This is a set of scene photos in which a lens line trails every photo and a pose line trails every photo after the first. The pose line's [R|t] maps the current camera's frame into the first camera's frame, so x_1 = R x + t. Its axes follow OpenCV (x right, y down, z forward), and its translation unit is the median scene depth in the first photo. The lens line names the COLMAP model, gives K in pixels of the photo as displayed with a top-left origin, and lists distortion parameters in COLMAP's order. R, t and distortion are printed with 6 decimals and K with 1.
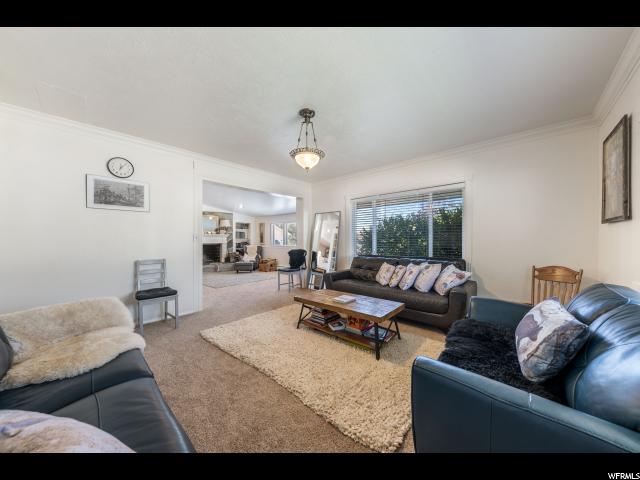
lens RADIAL K [[221.2, 0, 322.2], [0, 221.2, 240.0], [0, 0, 1]] dist [0.000449, -0.000272]
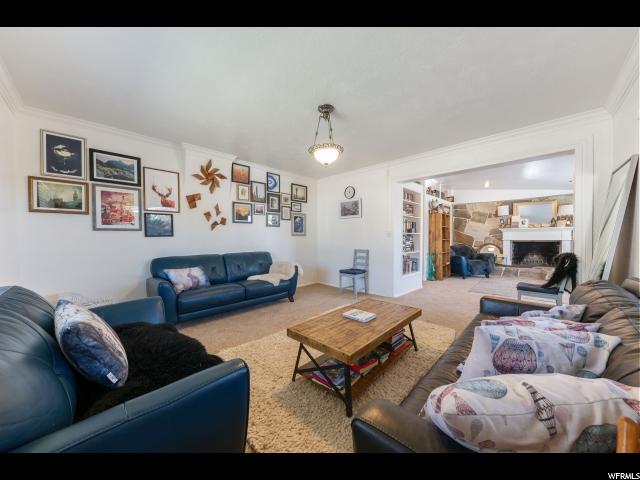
lens RADIAL K [[232.6, 0, 319.5], [0, 232.6, 241.0], [0, 0, 1]] dist [0.002158, -0.000157]
pose [[-0.033887, 0.017276, -0.999276, 0.280748], [0.004134, 0.999844, 0.017145, 0.002169], [0.999417, -0.003550, -0.033953, 0.275039]]
